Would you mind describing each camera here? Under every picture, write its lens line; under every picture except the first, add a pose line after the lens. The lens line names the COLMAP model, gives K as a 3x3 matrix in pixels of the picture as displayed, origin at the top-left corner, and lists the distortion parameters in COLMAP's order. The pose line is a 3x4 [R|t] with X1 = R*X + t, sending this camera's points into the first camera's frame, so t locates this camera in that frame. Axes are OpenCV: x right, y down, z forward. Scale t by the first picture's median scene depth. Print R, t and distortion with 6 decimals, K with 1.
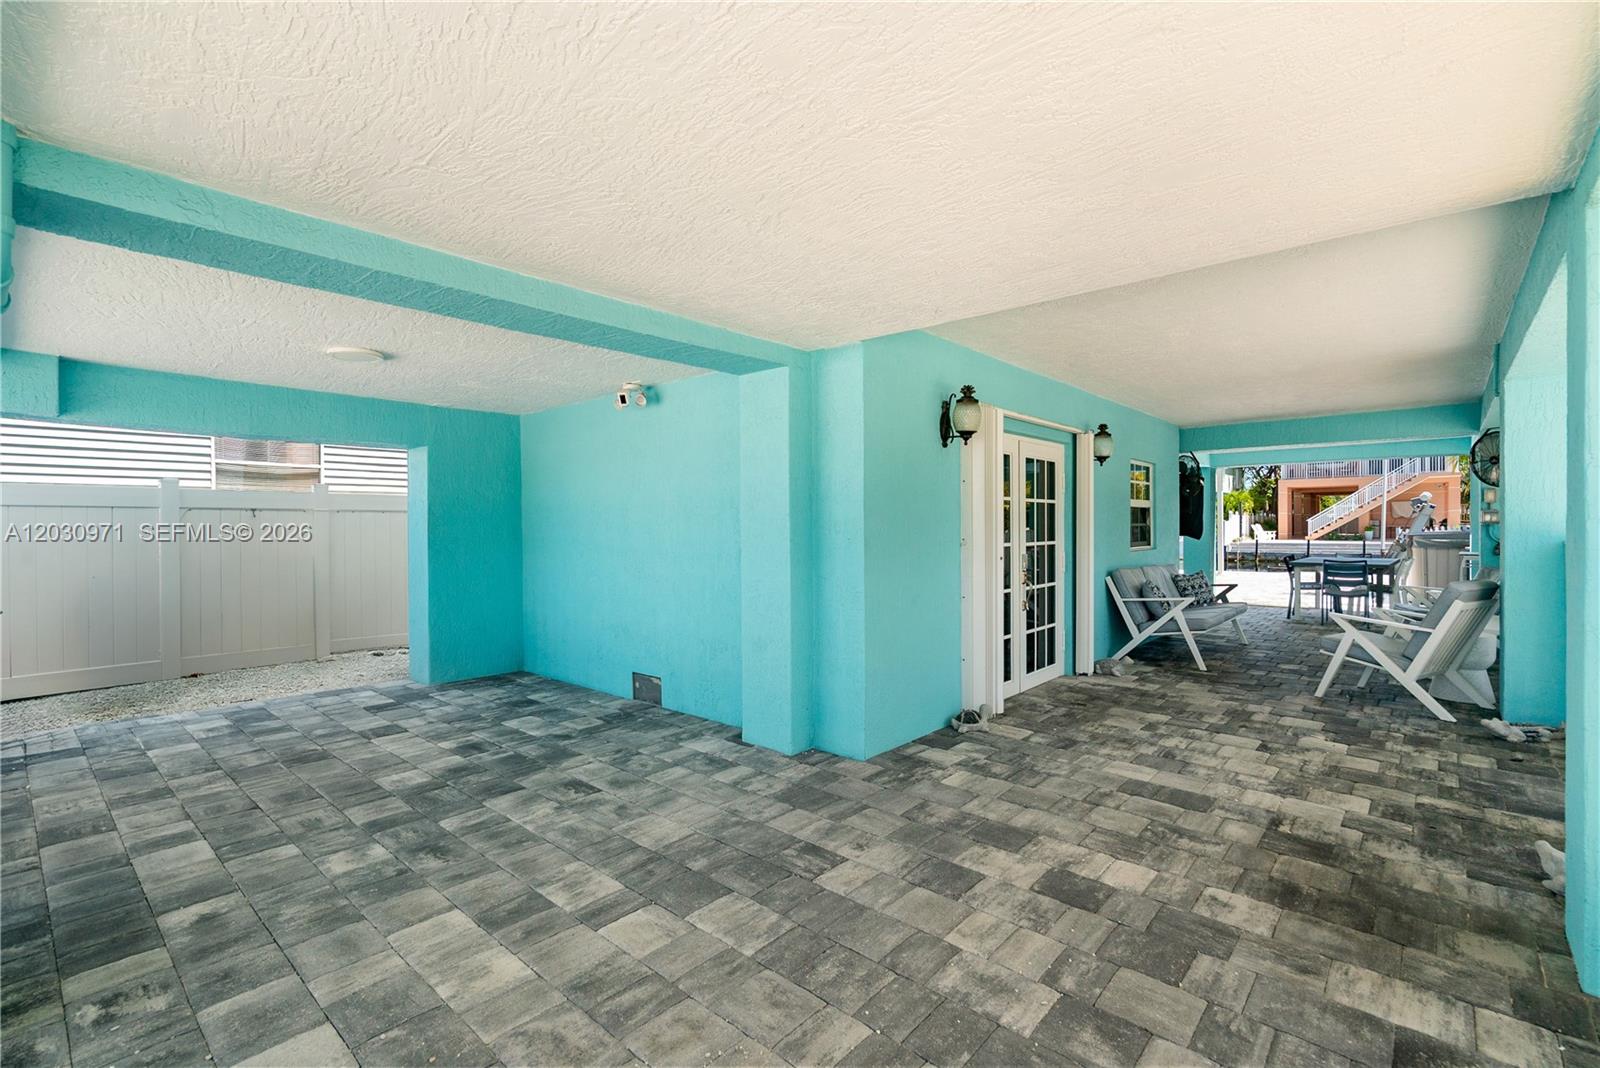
lens RADIAL K [[725.7, 0, 796.1], [0, 725.7, 537.0], [0, 0, 1]] dist [0.004677, -0.000059]
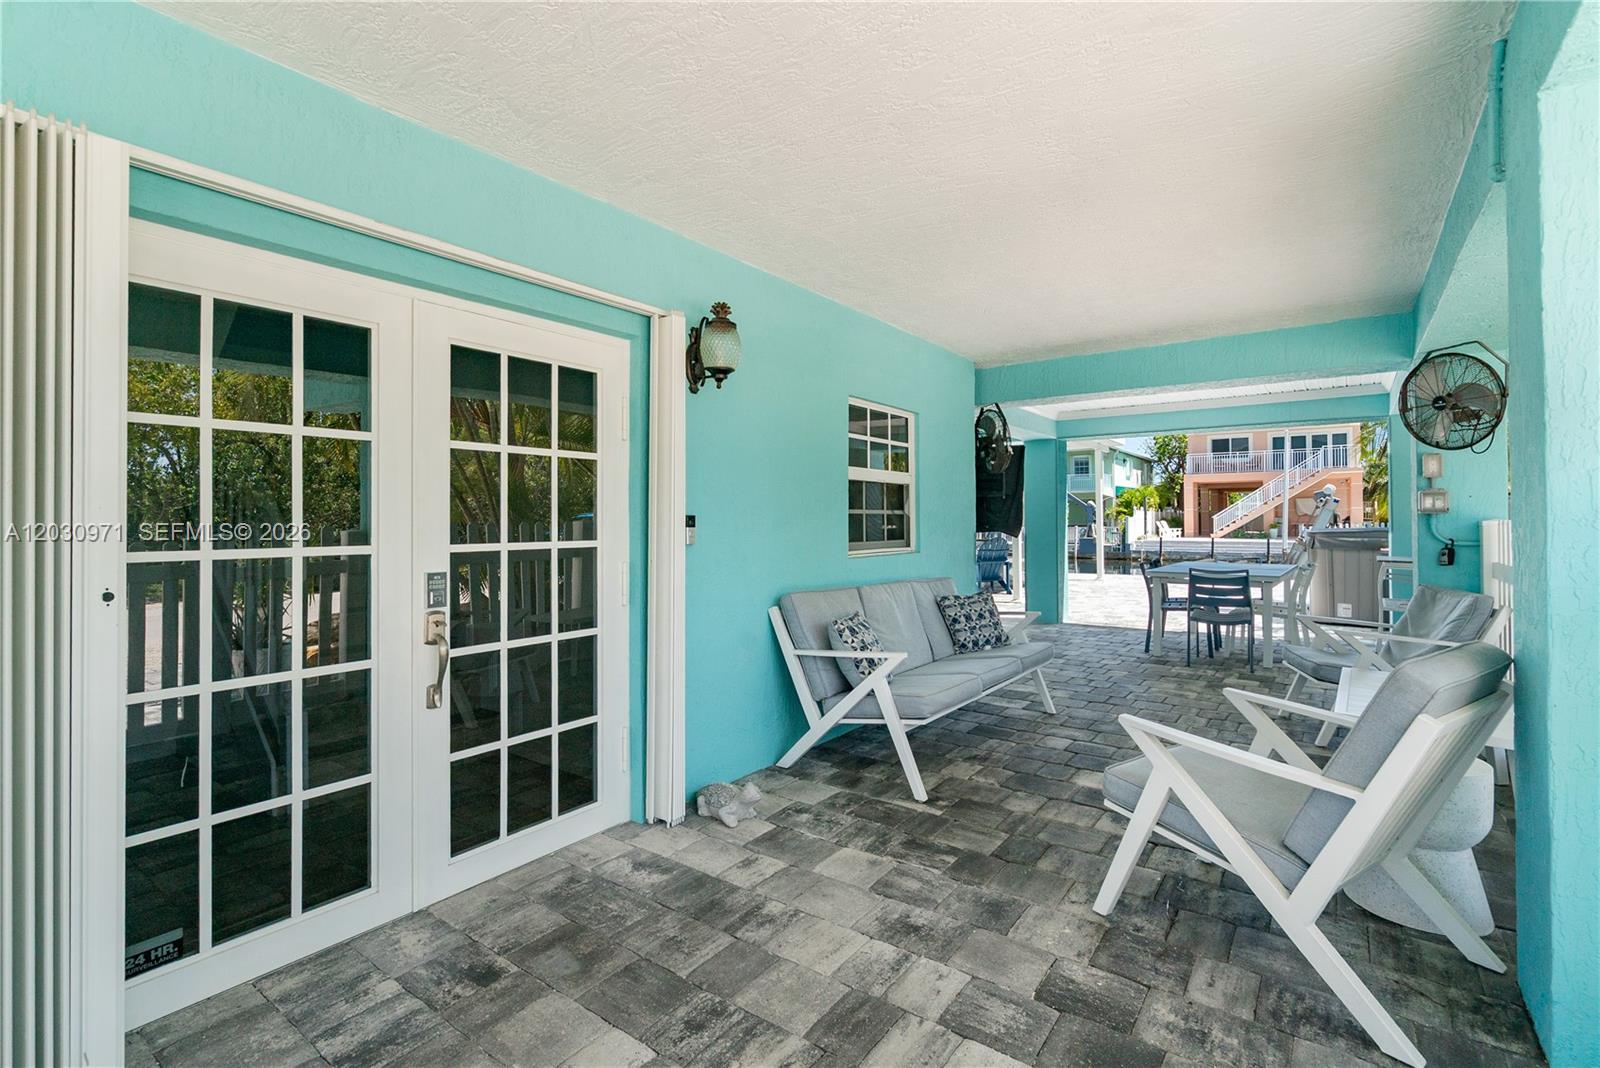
lens RADIAL K [[725.7, 0, 800.5], [0, 725.7, 518.2], [0, 0, 1]] dist [0.004677, -0.000059]
pose [[0.996401, 0.004933, 0.084620, 0.139241], [-0.003163, 0.999774, -0.021039, 0.000217], [-0.084705, 0.020695, 0.996191, 0.162098]]
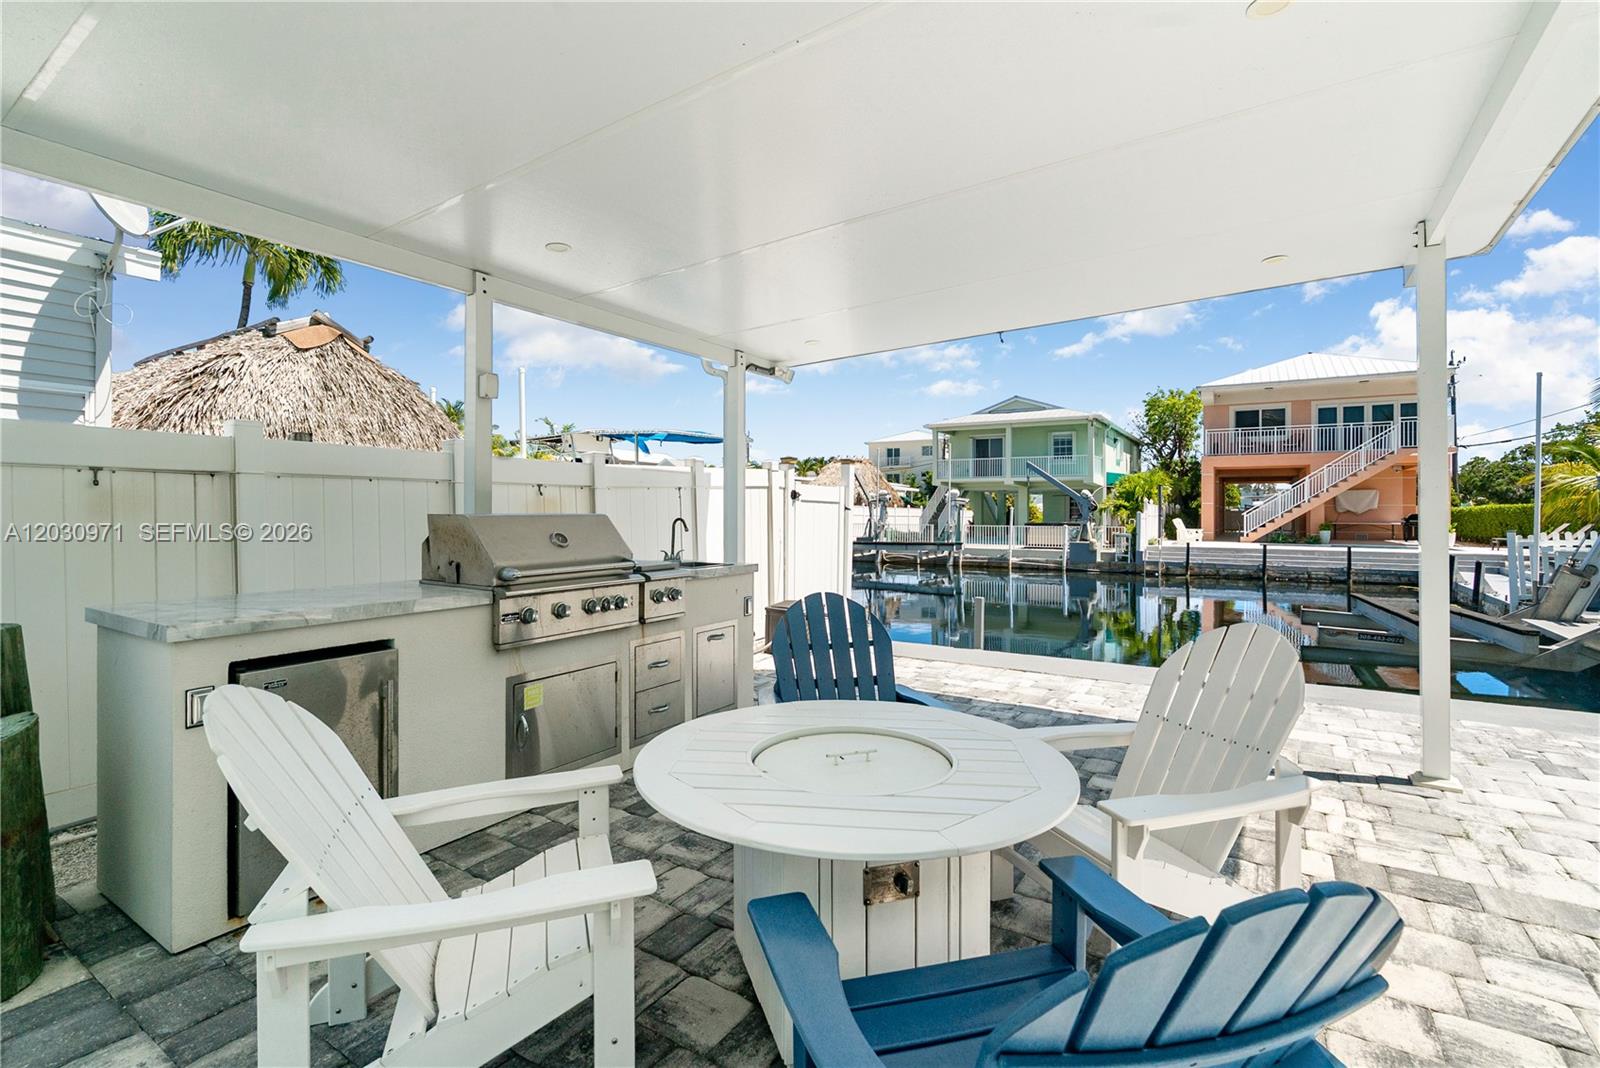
lens RADIAL K [[725.7, 0, 789.4], [0, 725.7, 523.6], [0, 0, 1]] dist [0.004677, -0.000059]
pose [[0.988129, 0.008379, 0.153399, 0.263684], [-0.007512, 0.999952, -0.006229, -0.009835], [-0.153444, 0.005003, 0.988145, 0.602525]]
